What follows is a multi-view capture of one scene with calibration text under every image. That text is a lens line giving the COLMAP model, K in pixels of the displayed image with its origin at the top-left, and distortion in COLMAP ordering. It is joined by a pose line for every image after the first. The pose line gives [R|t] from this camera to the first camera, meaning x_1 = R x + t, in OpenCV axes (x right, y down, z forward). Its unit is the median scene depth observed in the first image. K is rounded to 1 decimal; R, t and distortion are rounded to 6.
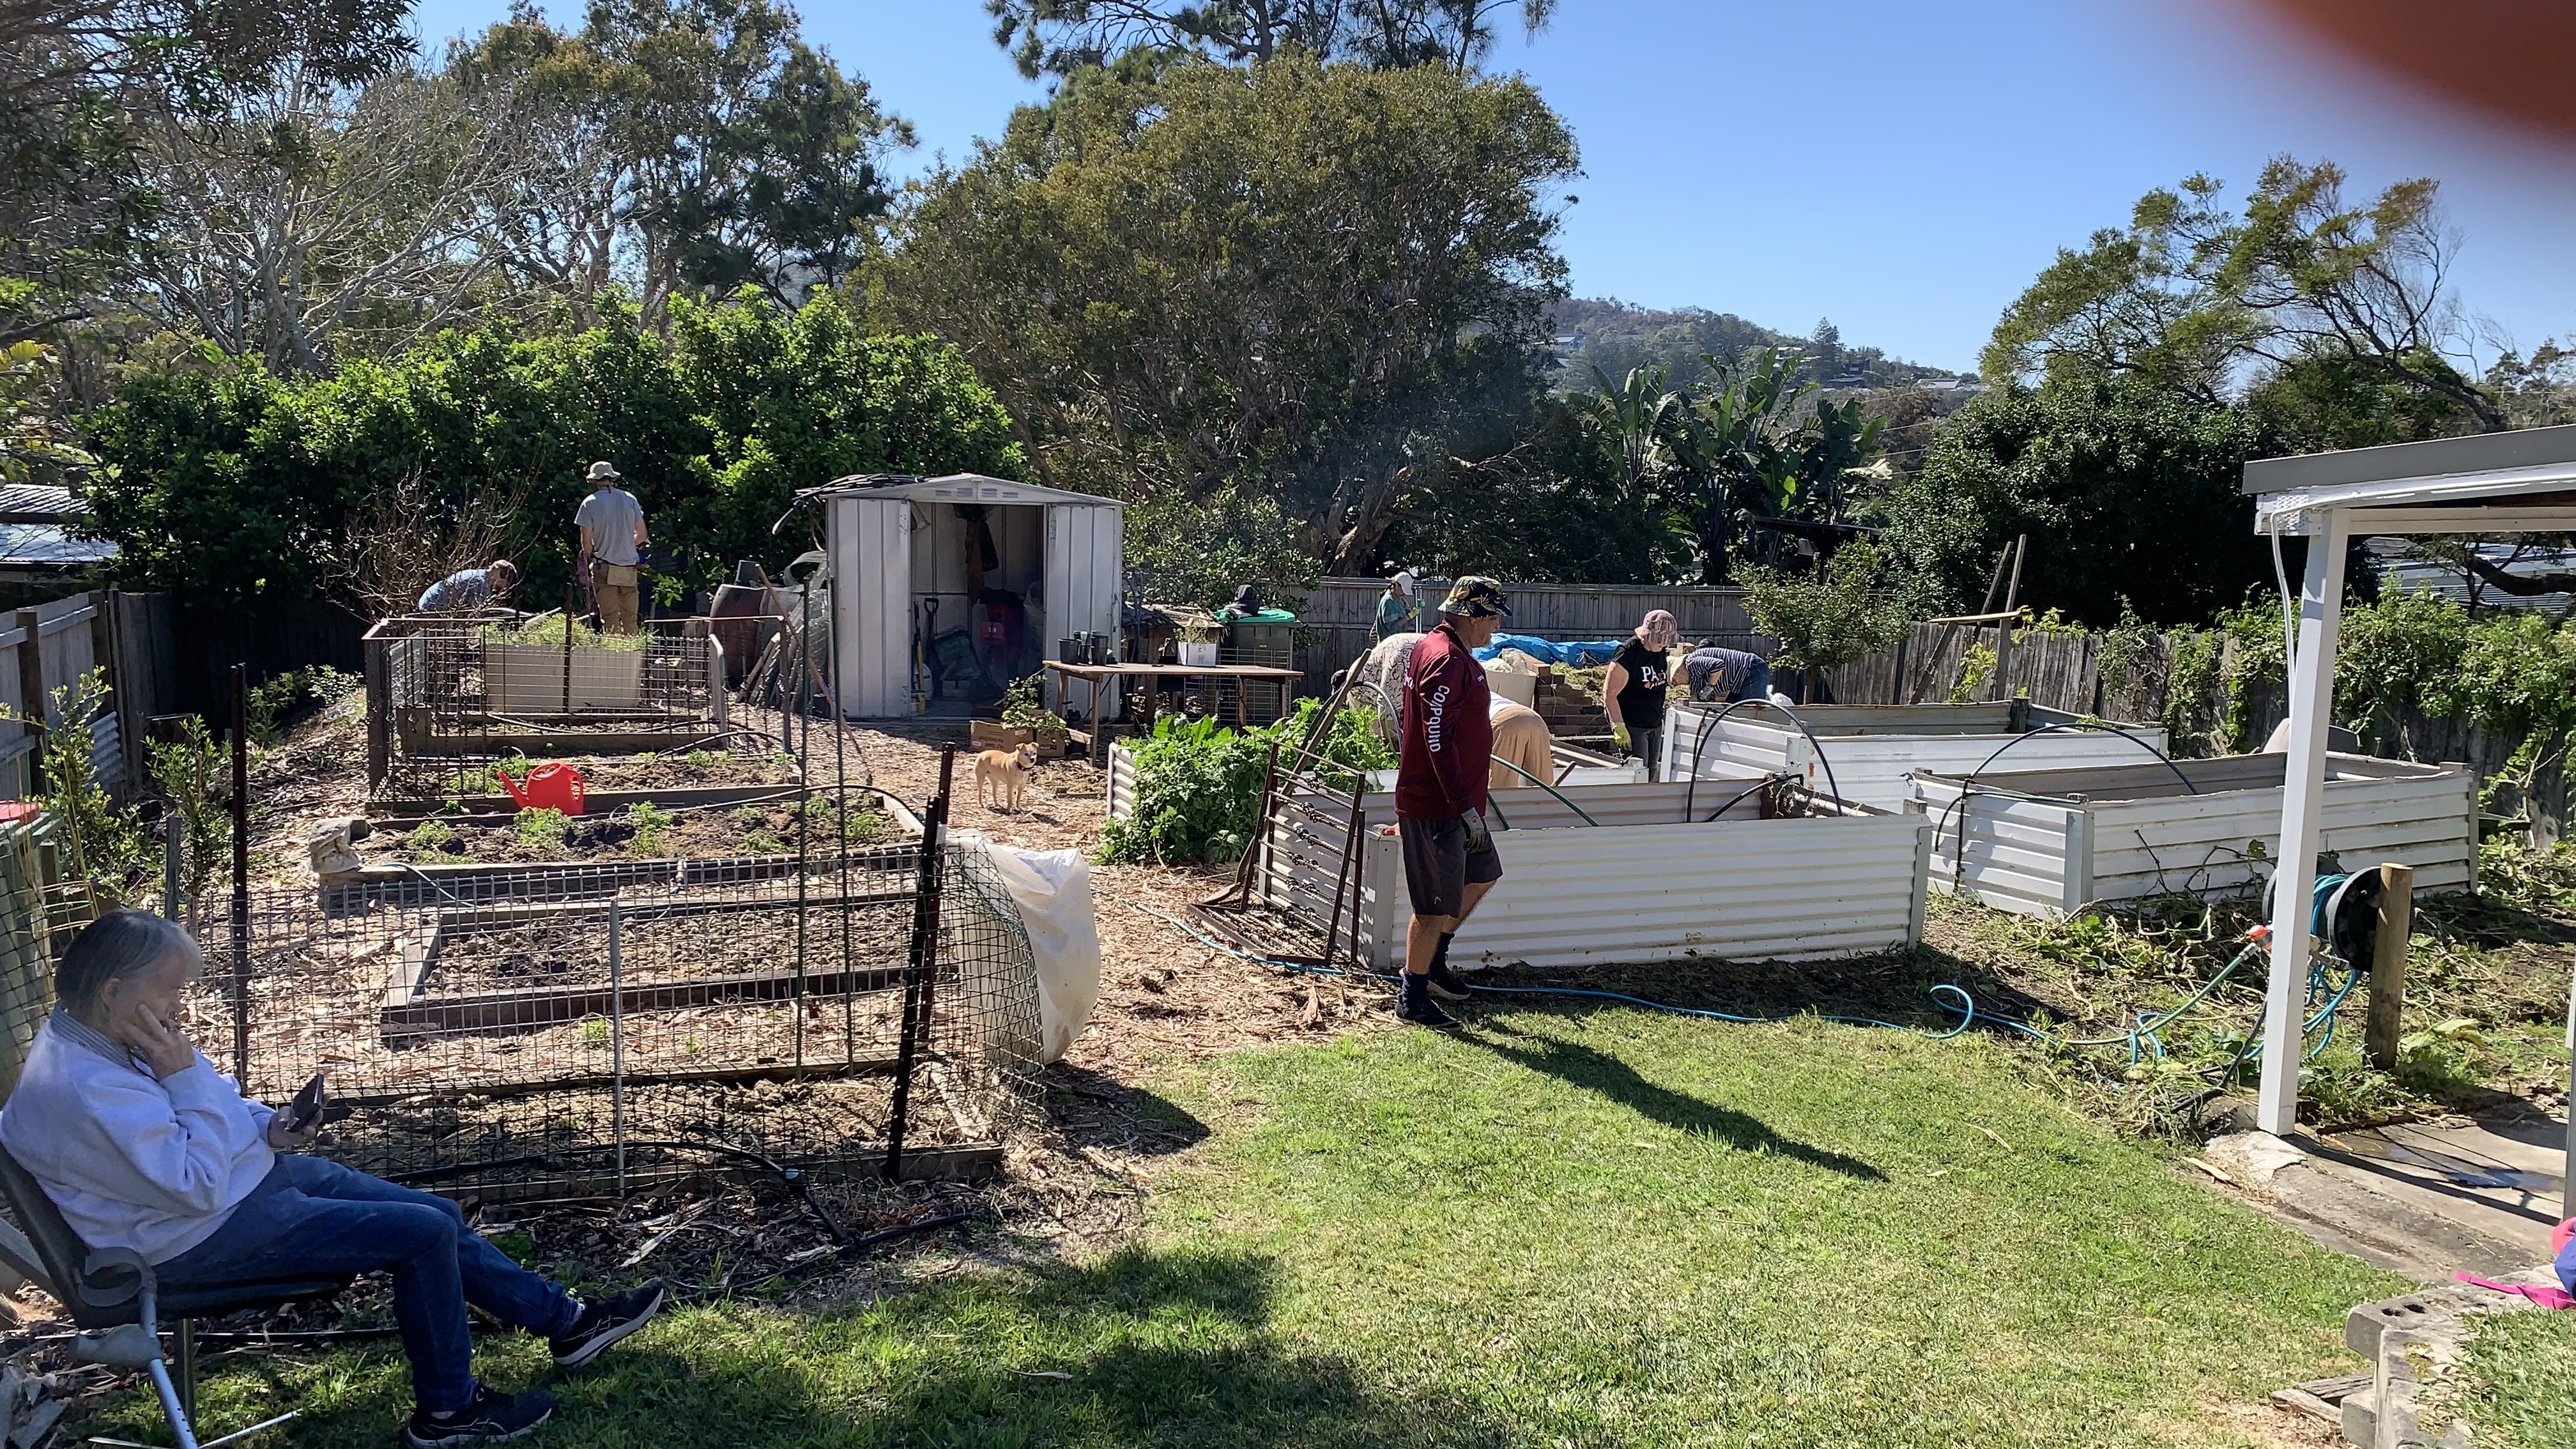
lens RADIAL K [[1948.8, 0, 1259.8], [0, 1948.8, 731.8], [0, 0, 1]] dist [0.054257, -0.067289]
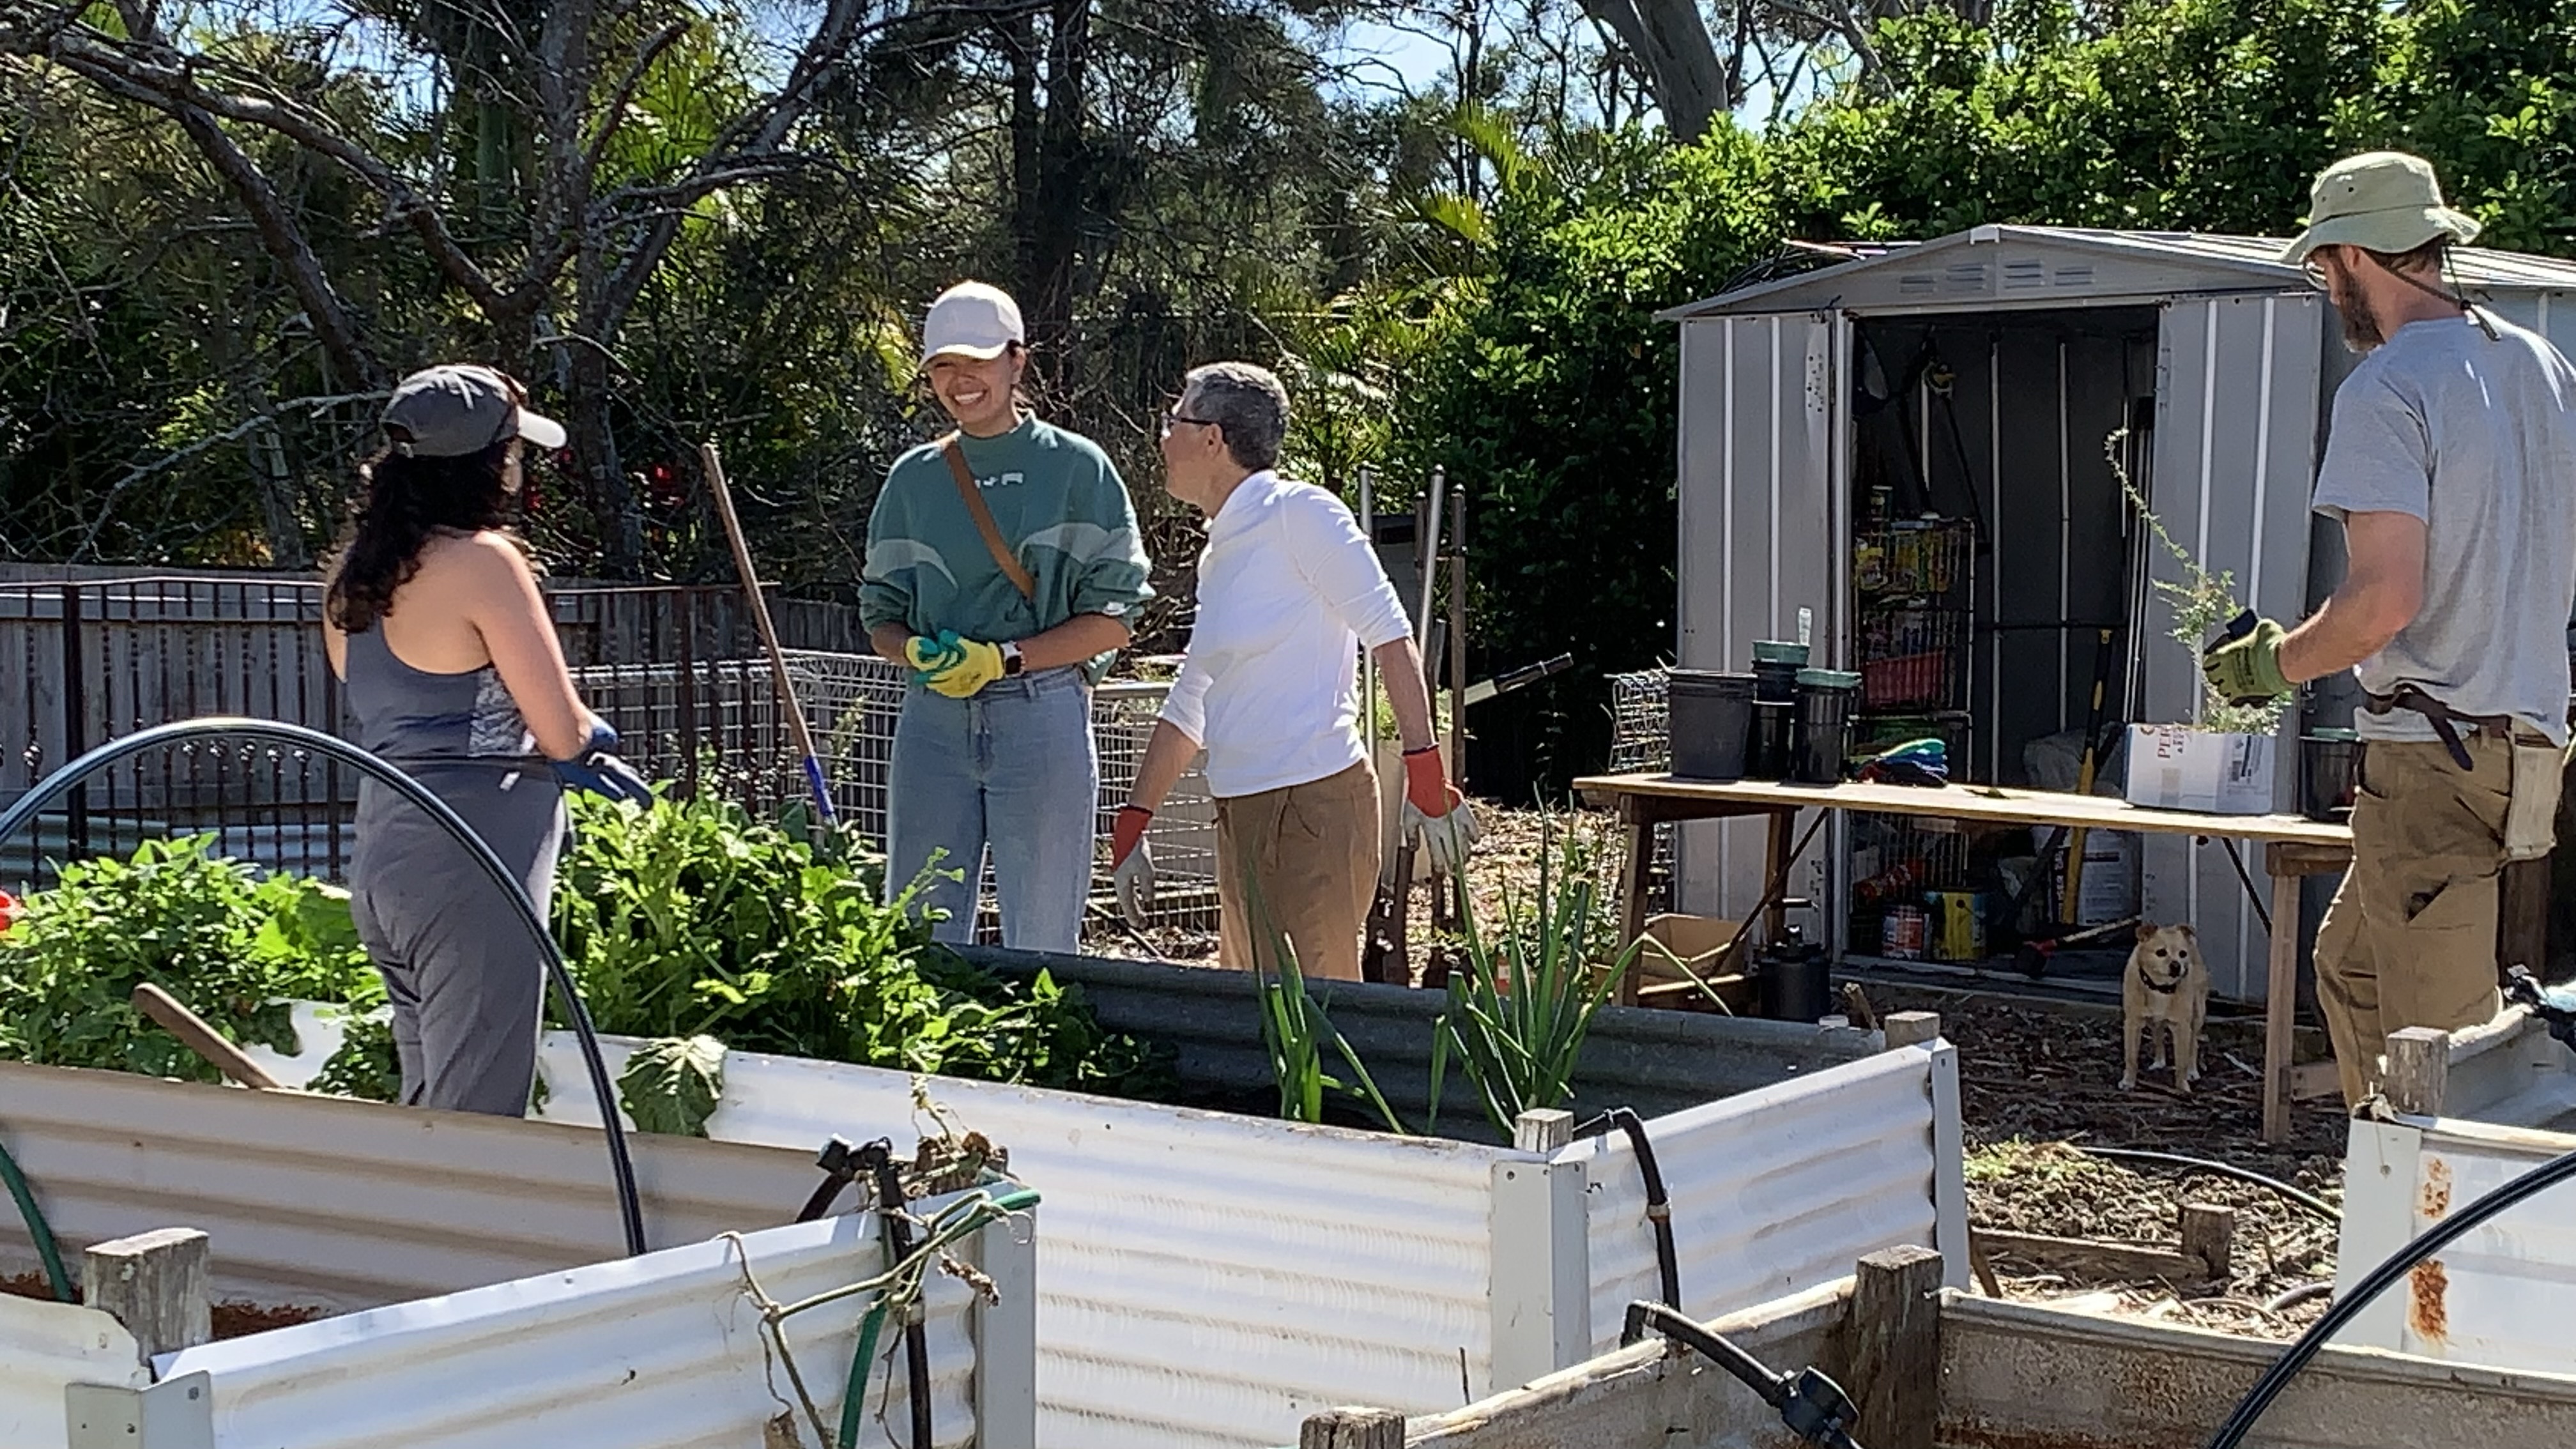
lens RADIAL K [[4654.6, 0, 1337.4], [0, 4654.6, 700.1], [0, 0, 1]] dist [0.081654, 0.000000]
pose [[0.514060, 0.011226, -0.857681, 0.374014], [-0.101255, 0.993717, -0.047682, -0.003378], [0.851757, 0.111356, 0.511967, 0.414068]]
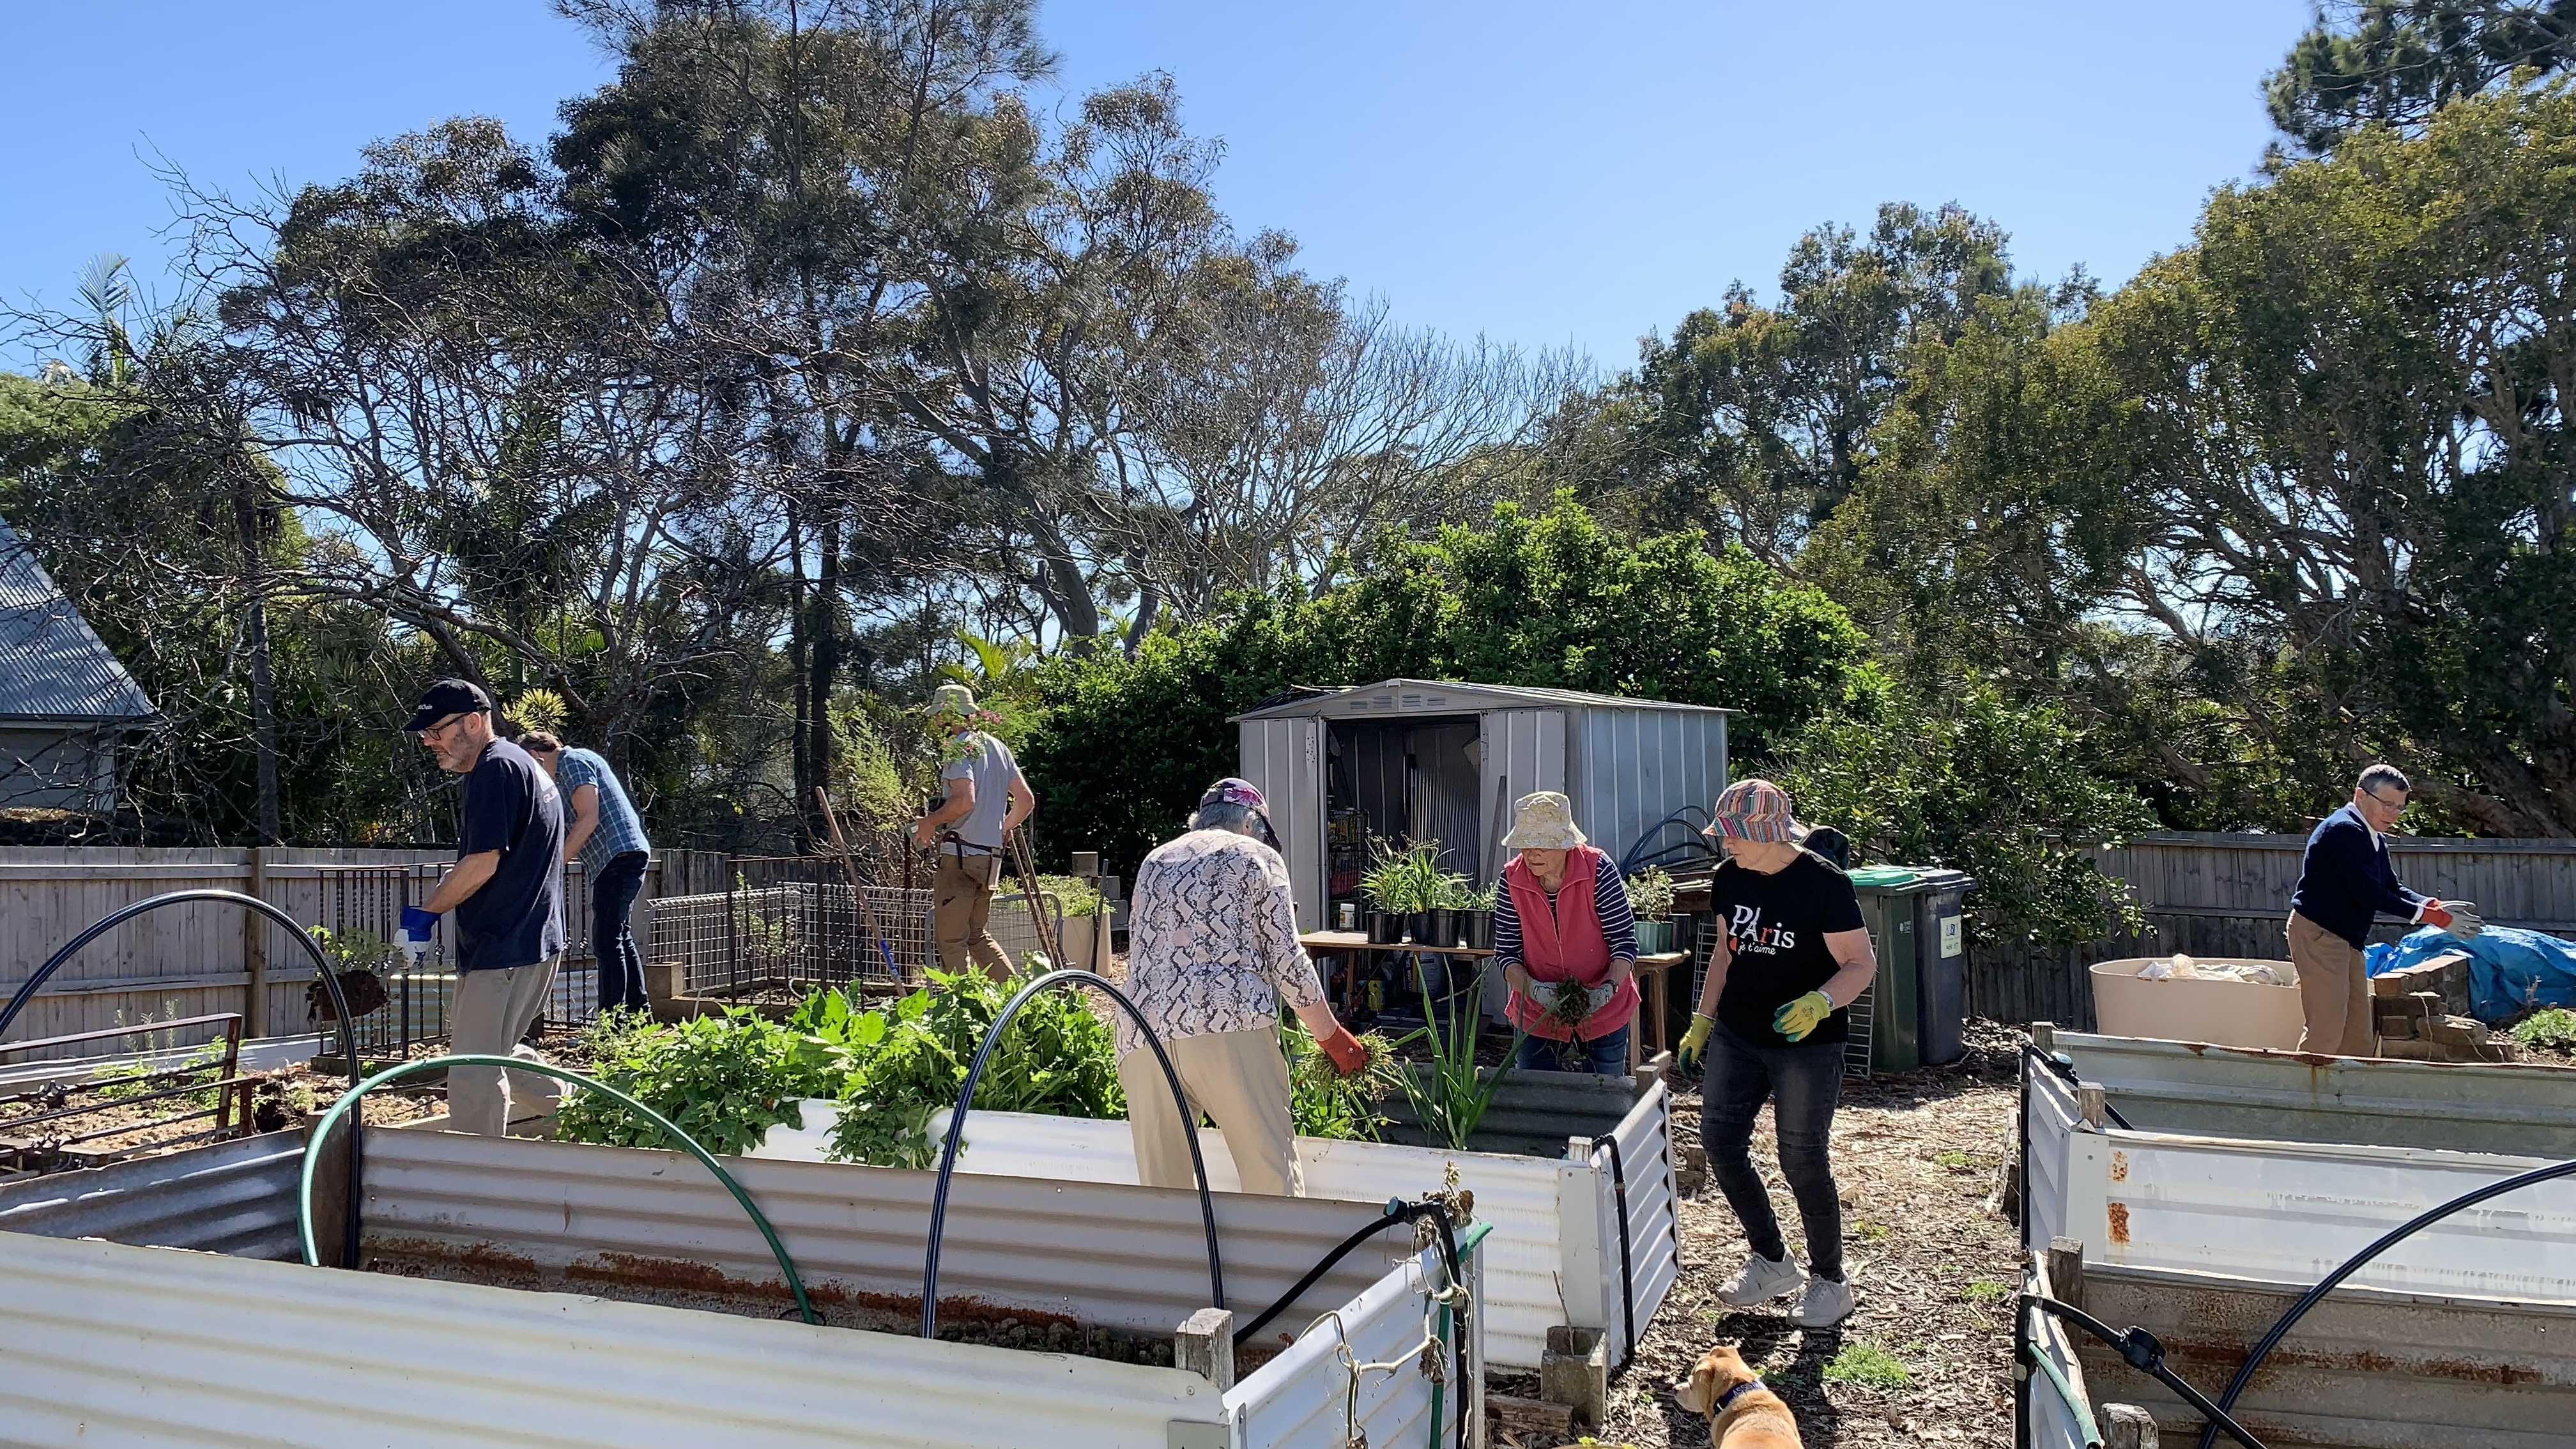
lens RADIAL K [[1948.8, 0, 1273.9], [0, 1948.8, 715.8], [0, 0, 1]] dist [0.054257, -0.067289]
pose [[0.699971, -0.063070, -0.711381, 0.268357], [-0.062667, 0.986826, -0.149153, -0.005845], [0.711417, 0.148983, 0.686797, 0.379907]]
